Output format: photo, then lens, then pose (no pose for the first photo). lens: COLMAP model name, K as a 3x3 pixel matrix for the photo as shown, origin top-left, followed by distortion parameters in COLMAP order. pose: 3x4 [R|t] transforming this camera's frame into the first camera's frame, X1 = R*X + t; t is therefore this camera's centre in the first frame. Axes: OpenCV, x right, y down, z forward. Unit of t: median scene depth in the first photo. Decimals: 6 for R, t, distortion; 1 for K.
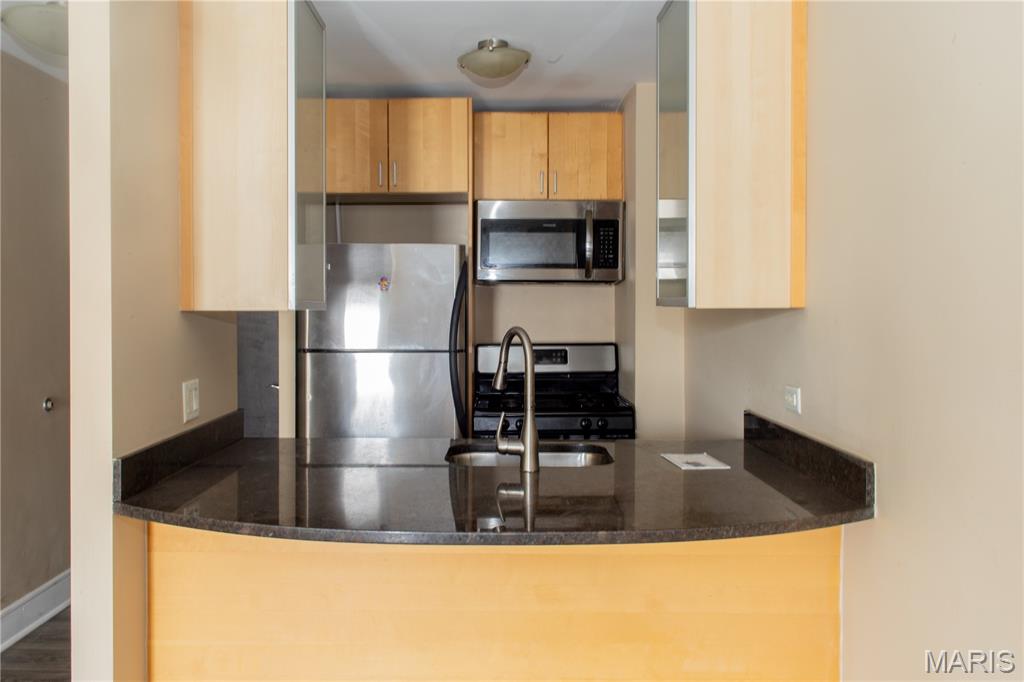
lens RADIAL K [[847.3, 0, 509.8], [0, 847.3, 325.2], [0, 0, 1]] dist [0.019985, -0.039237]
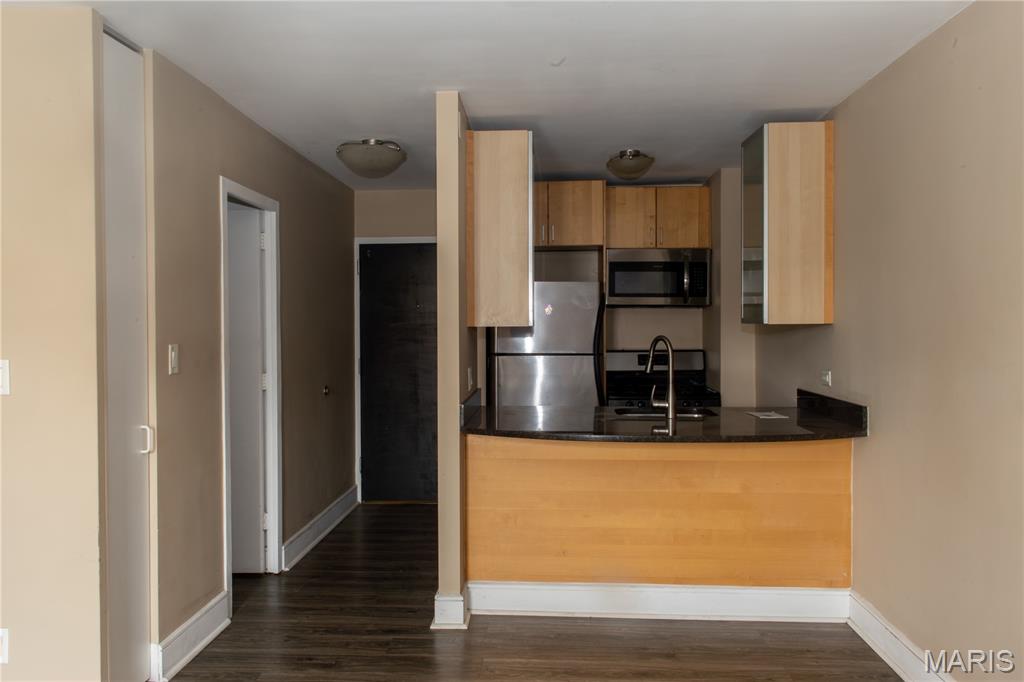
lens RADIAL K [[847.3, 0, 511.9], [0, 847.3, 345.0], [0, 0, 1]] dist [0.019985, -0.039237]
pose [[0.998294, -0.002362, -0.058338, -0.122246], [0.002508, 0.999994, 0.002432, 0.009911], [0.058332, -0.002574, 0.998294, -0.459017]]
